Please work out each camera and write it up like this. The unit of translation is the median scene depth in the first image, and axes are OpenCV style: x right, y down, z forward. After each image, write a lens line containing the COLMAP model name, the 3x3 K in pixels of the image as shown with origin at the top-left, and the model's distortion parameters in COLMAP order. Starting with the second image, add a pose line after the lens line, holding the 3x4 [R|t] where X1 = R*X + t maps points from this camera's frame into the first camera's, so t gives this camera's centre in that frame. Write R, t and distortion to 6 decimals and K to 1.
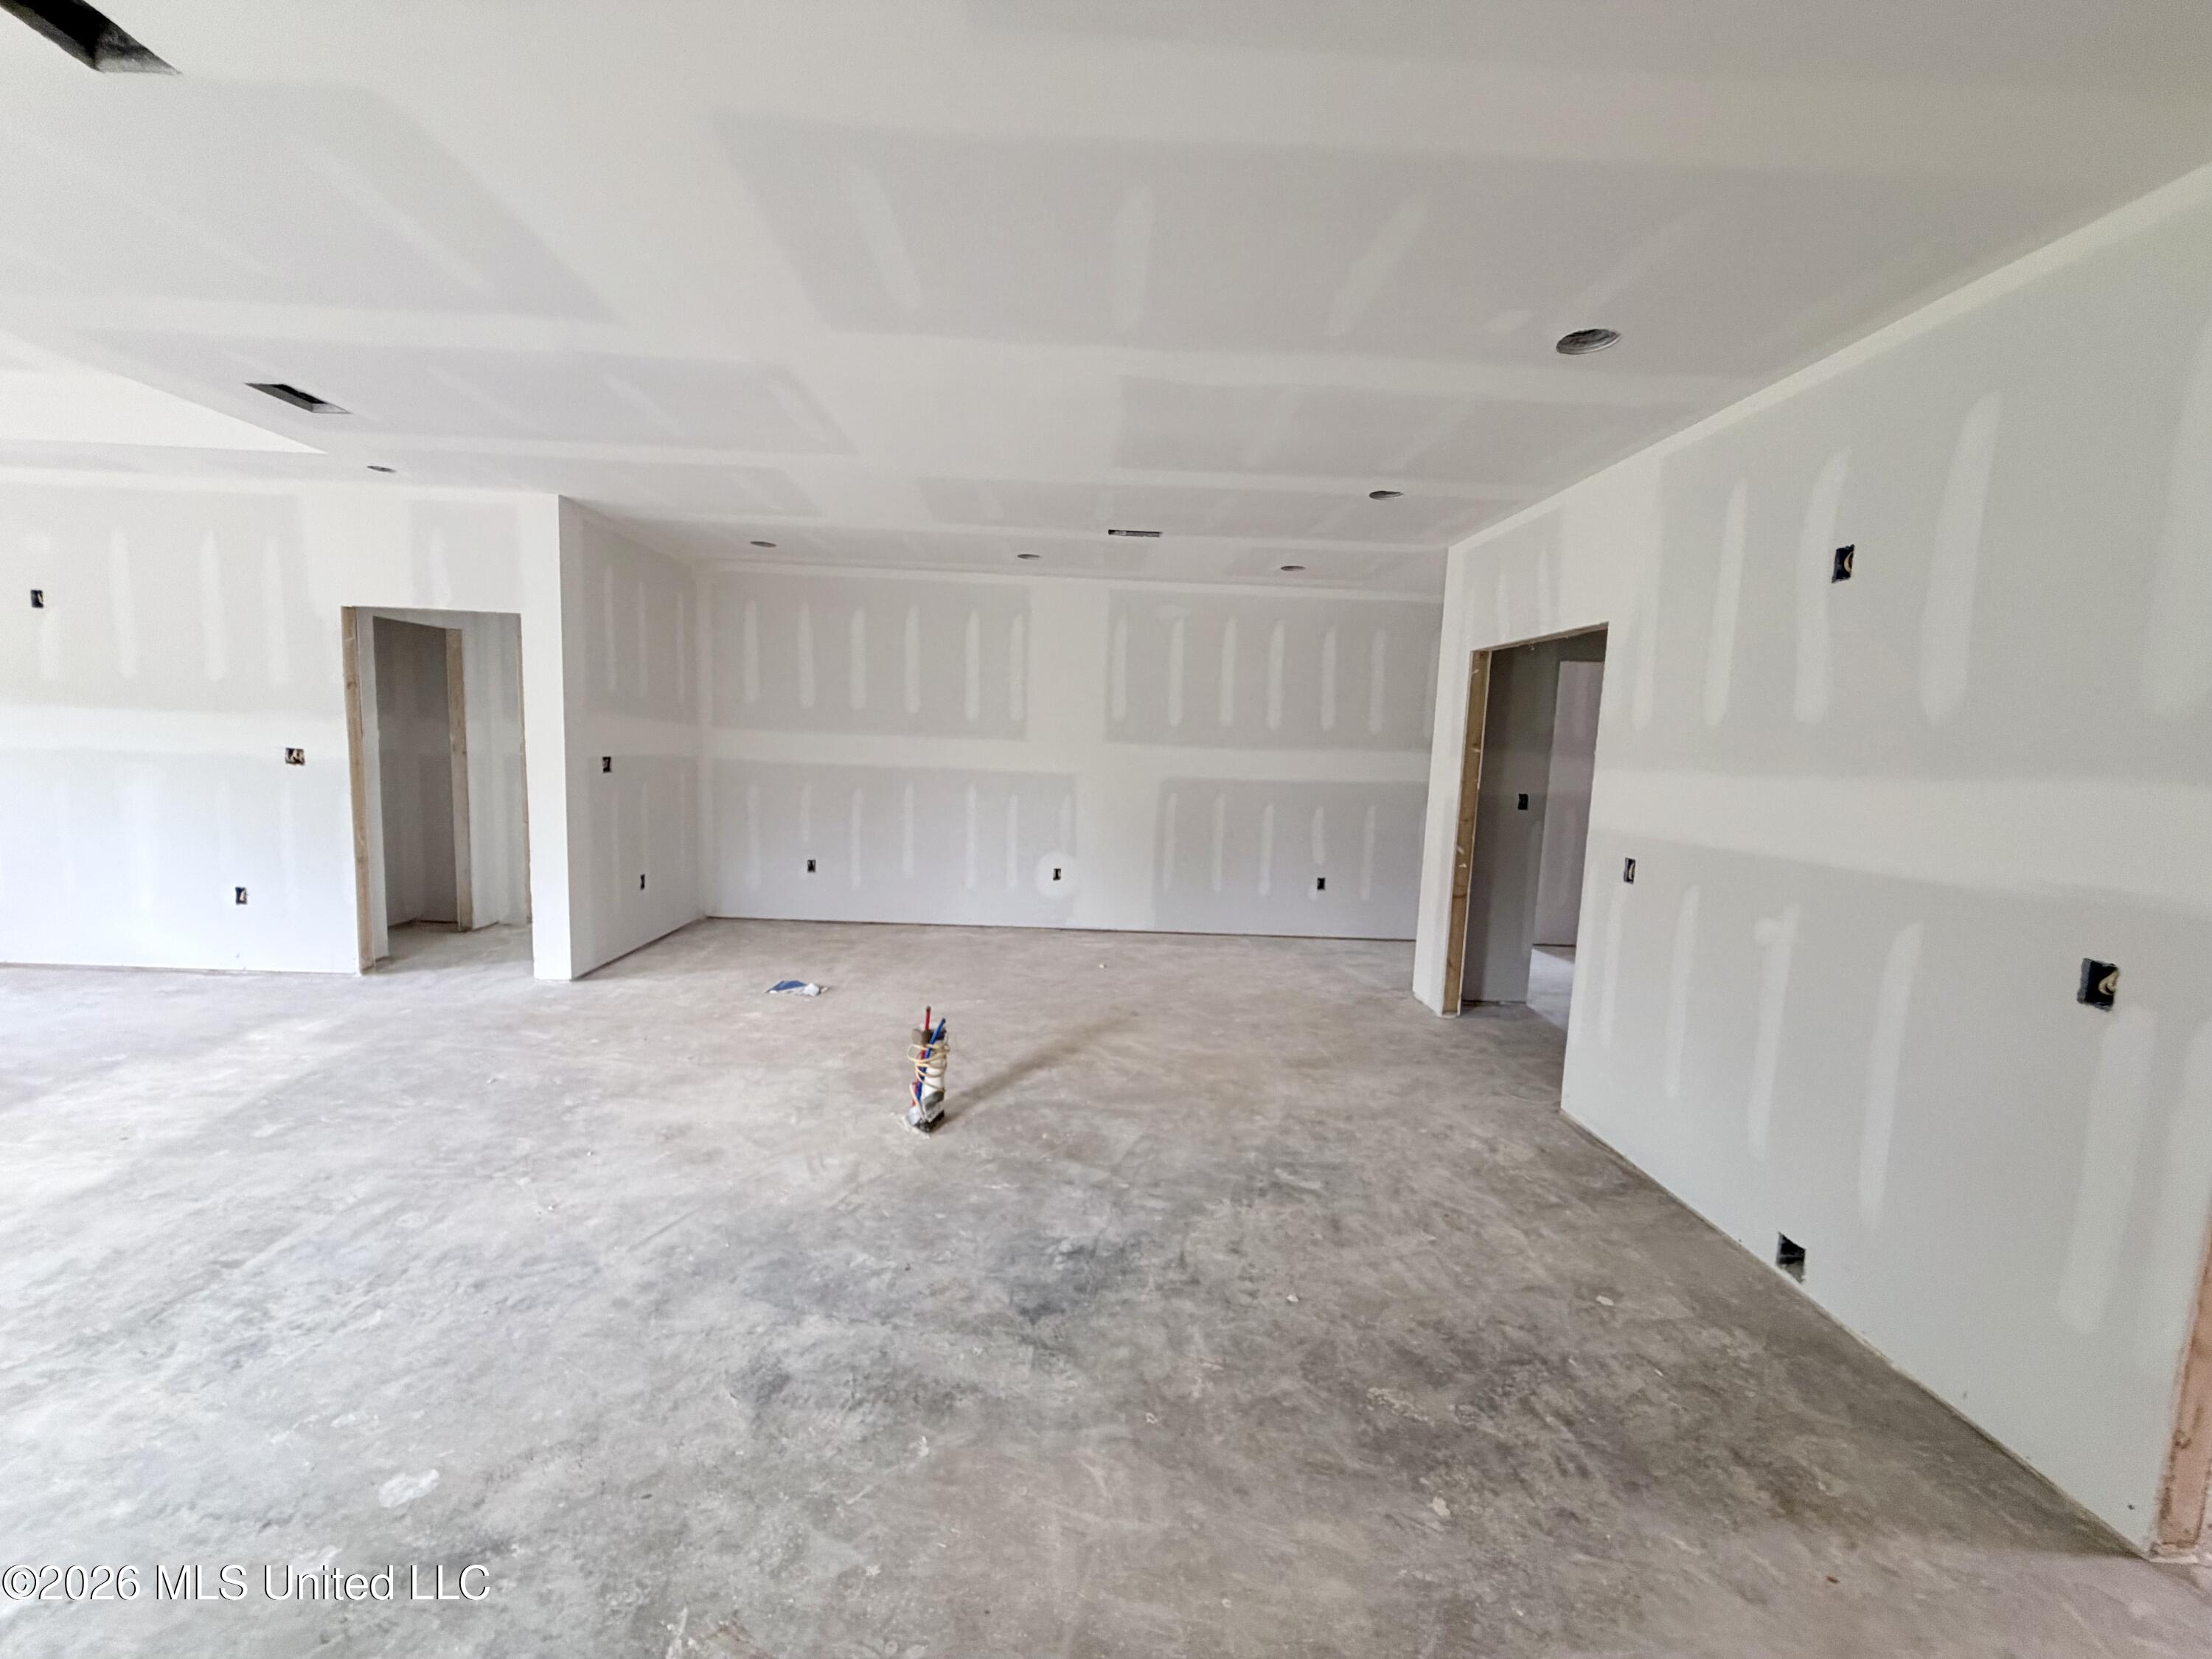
lens RADIAL K [[880.6, 0, 1105.9], [0, 880.6, 831.6], [0, 0, 1]] dist [-0.003197, 0.001282]
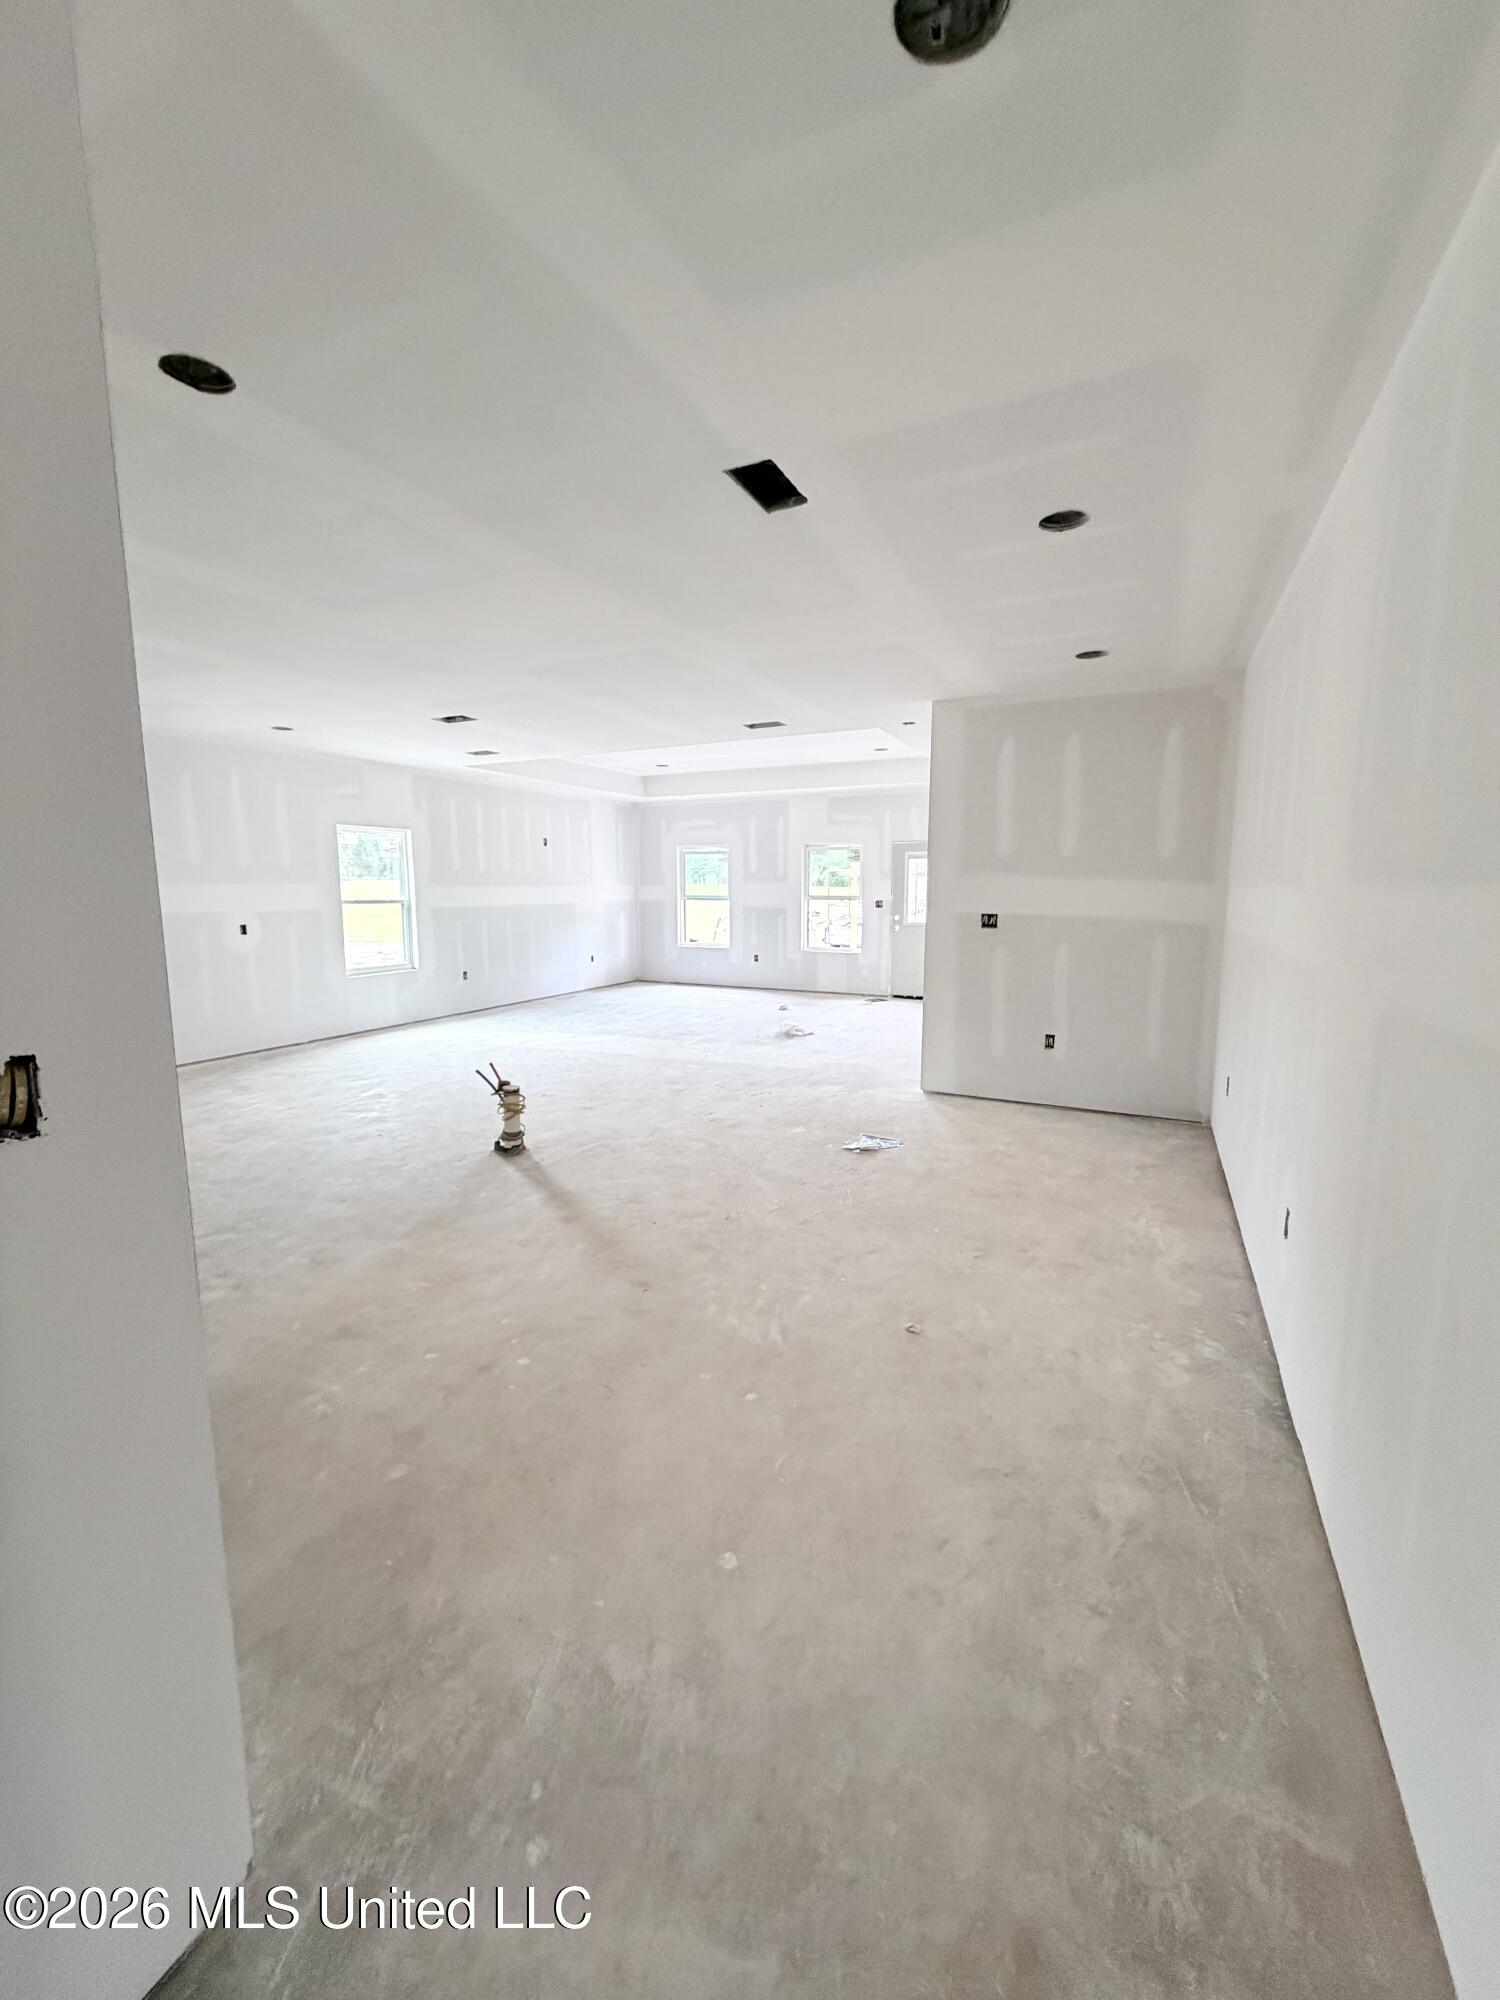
lens RADIAL K [[796.2, 0, 743.5], [0, 796.2, 995.6], [0, 0, 1]] dist [-0.003197, 0.001282]
pose [[-0.477396, 0.079631, -0.875073, 0.733737], [-0.112459, 0.982158, 0.150727, -0.157566], [0.871462, 0.170366, -0.459923, 1.896167]]
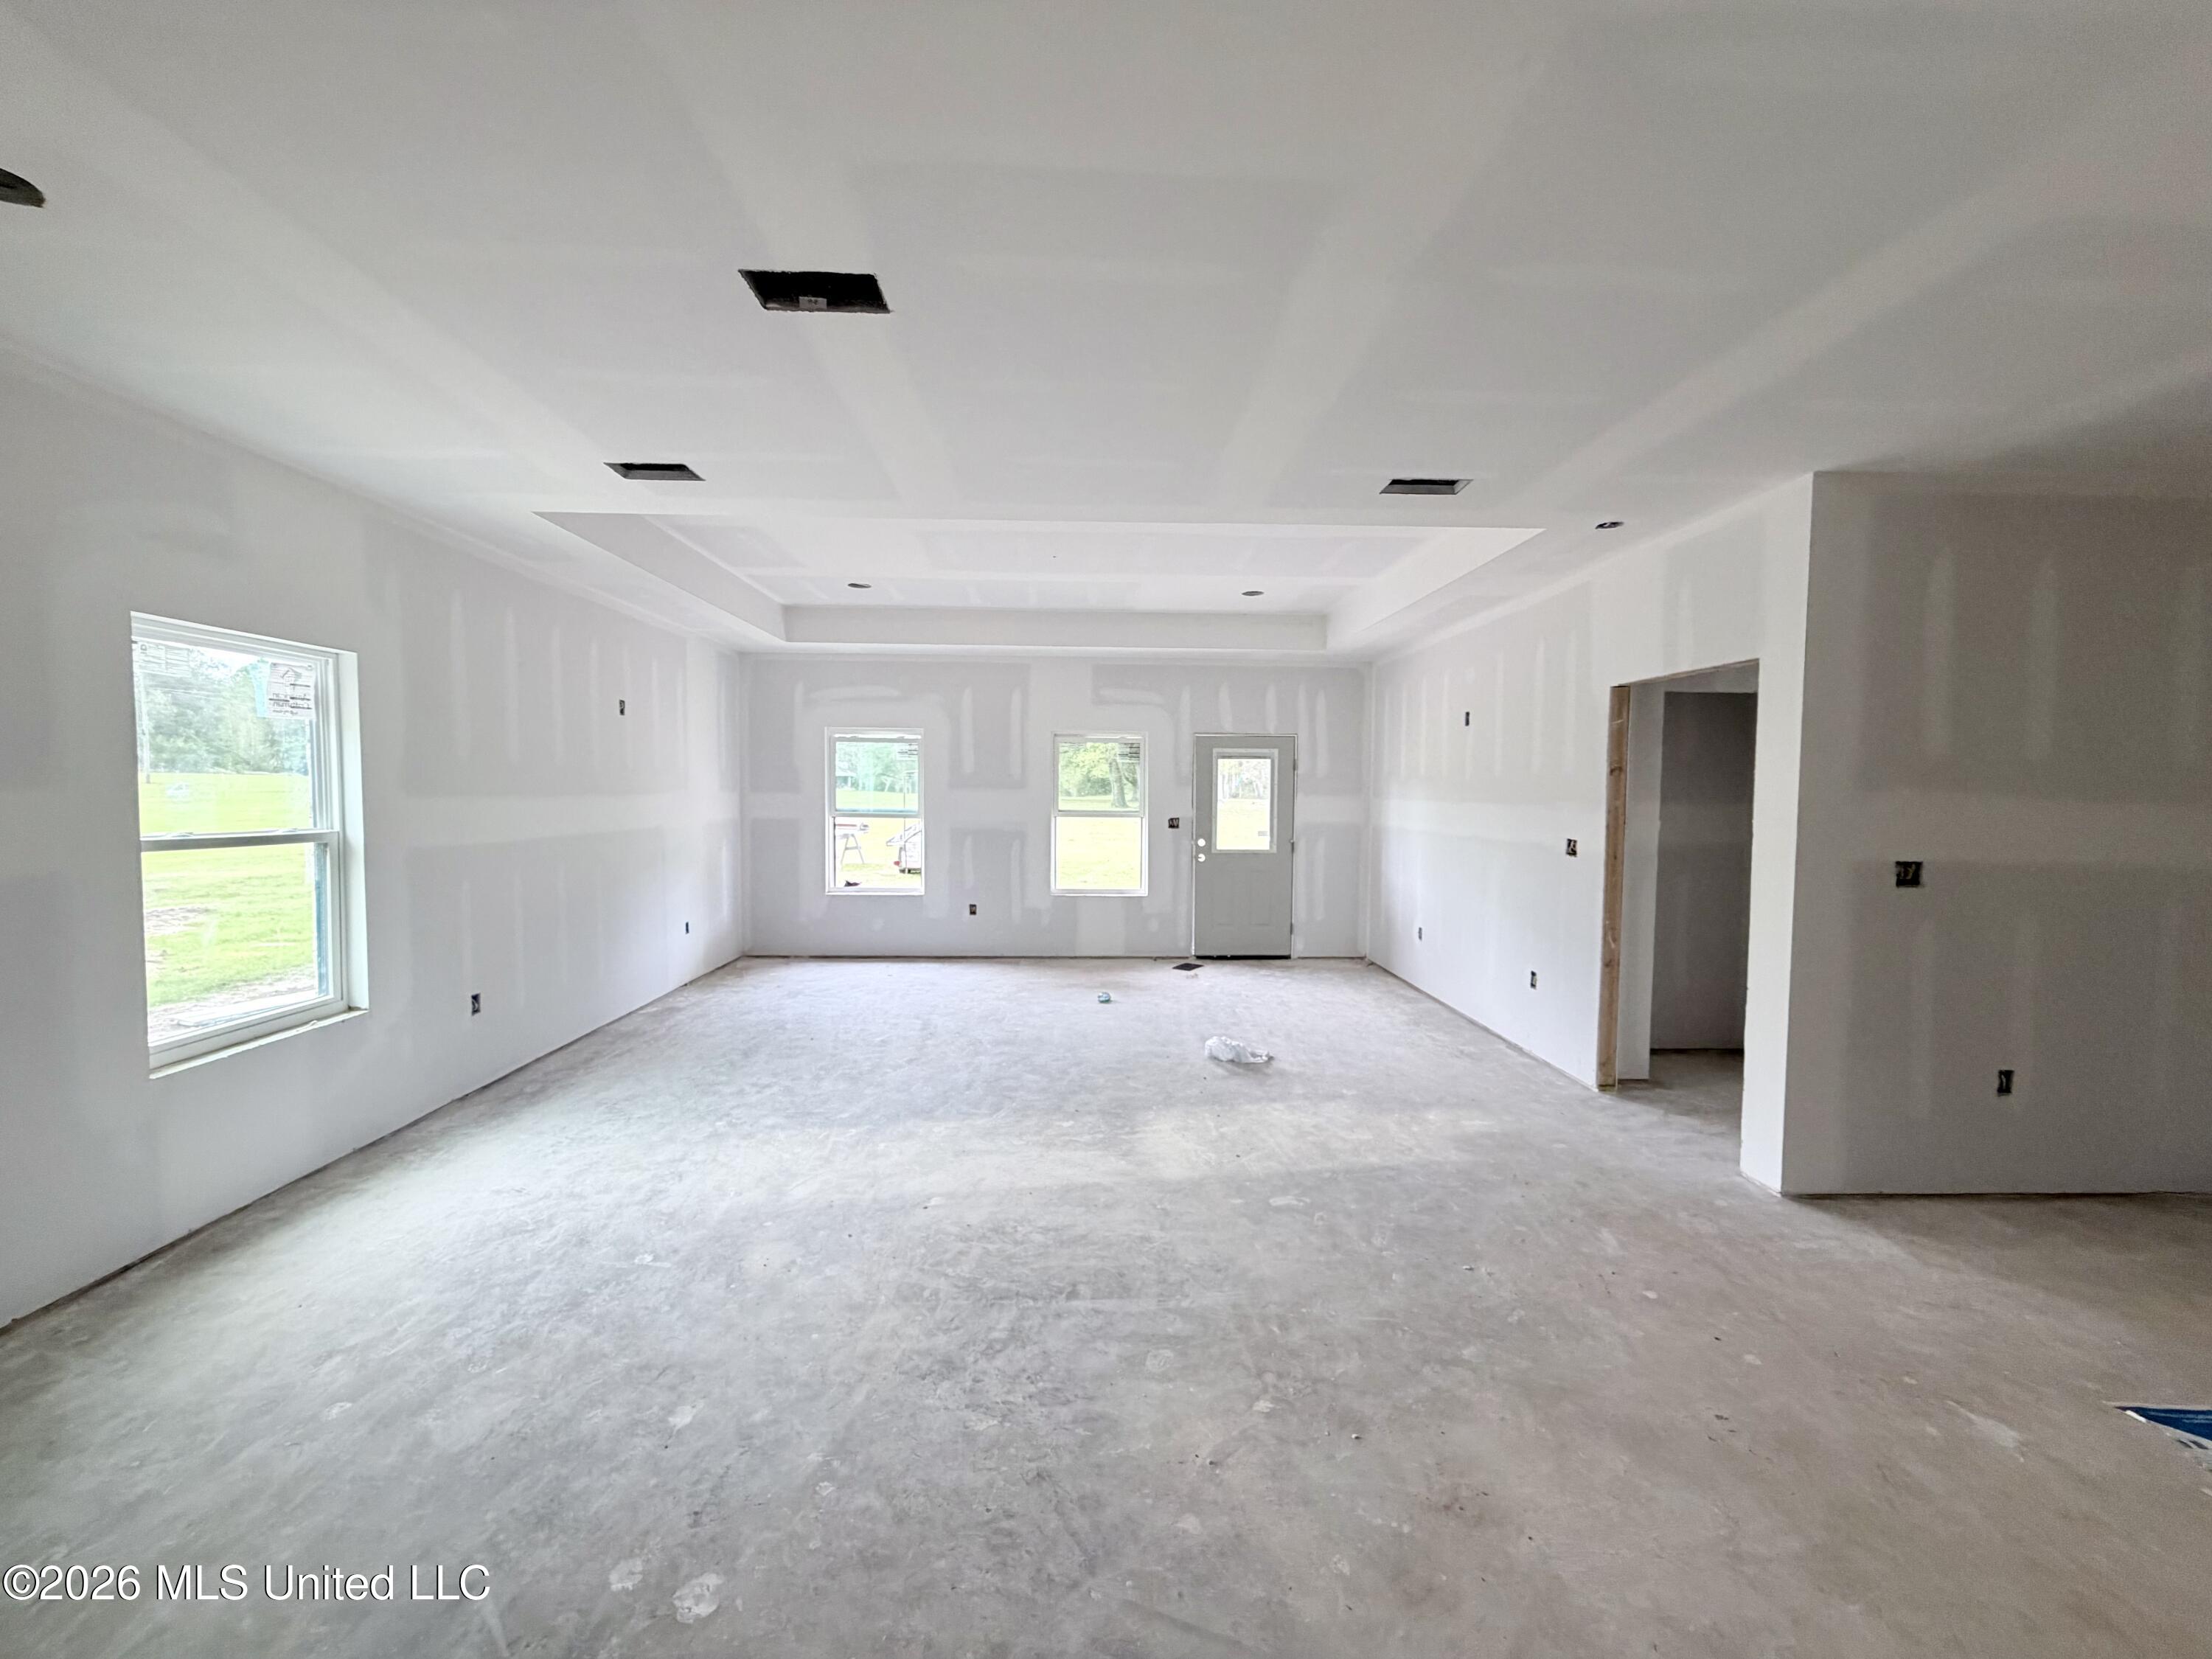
lens RADIAL K [[880.6, 0, 1095.6], [0, 880.6, 832.6], [0, 0, 1]] dist [-0.003197, 0.001282]
pose [[-0.004903, 0.007470, -0.999960, 0.078009], [-0.115370, 0.993290, 0.007986, -0.069820], [0.993310, 0.115404, -0.004009, 0.682055]]
